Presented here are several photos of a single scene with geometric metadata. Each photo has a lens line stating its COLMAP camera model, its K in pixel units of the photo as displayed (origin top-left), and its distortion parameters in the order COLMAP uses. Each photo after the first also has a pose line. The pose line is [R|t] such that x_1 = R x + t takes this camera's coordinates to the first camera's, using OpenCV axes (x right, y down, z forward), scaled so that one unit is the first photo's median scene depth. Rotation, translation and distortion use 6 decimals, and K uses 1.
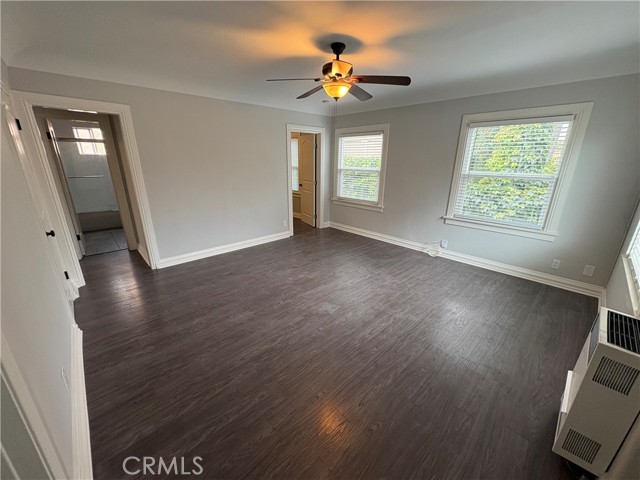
lens RADIAL K [[254.5, 0, 319.8], [0, 254.5, 240.3], [0, 0, 1]] dist [0.002362, -0.000517]
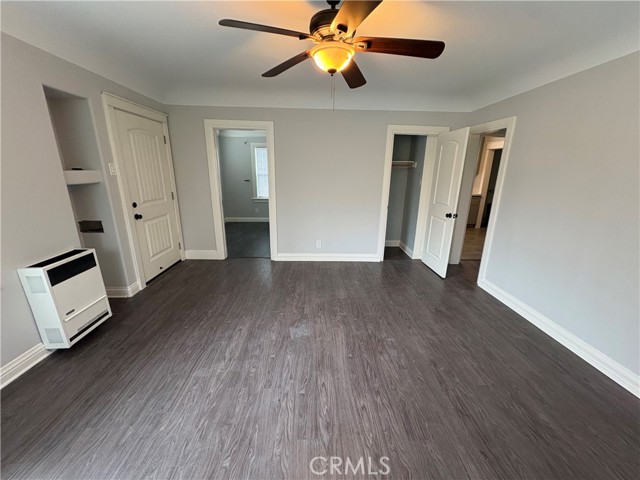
lens RADIAL K [[254.5, 0, 322.0], [0, 254.5, 242.3], [0, 0, 1]] dist [0.002362, -0.000517]
pose [[-0.655577, 0.187646, -0.731442, 0.561746], [-0.256925, 0.855415, 0.449727, -0.408800], [0.710076, 0.482757, -0.512579, 1.334880]]
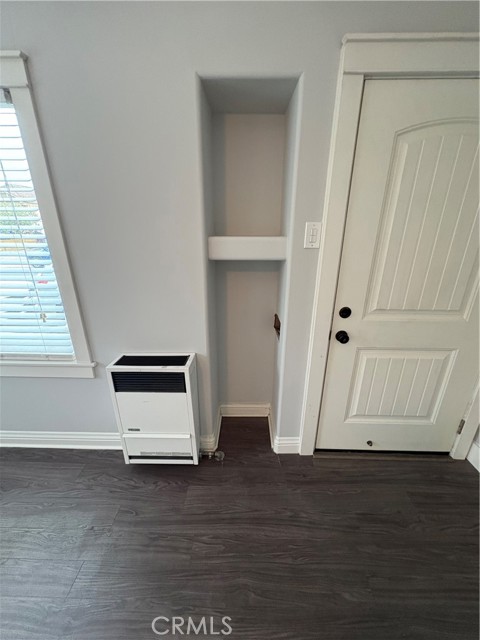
lens RADIAL K [[254.5, 0, 235.9], [0, 254.5, 321.7], [0, 0, 1]] dist [0.002362, -0.000517]
pose [[-0.716147, -0.246290, 0.653050, 0.083105], [0.203976, 0.820965, 0.533301, -0.153762], [-0.667478, 0.515128, -0.537694, 0.567169]]
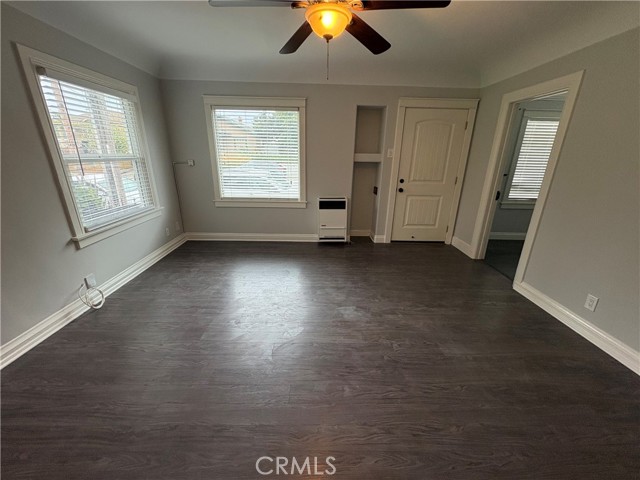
lens RADIAL K [[254.5, 0, 319.2], [0, 254.5, 241.7], [0, 0, 1]] dist [0.002362, -0.000517]
pose [[-0.736738, -0.243645, 0.630757, -0.377629], [0.183914, 0.825454, 0.533667, -0.419632], [-0.650686, 0.509178, -0.563334, 1.416762]]
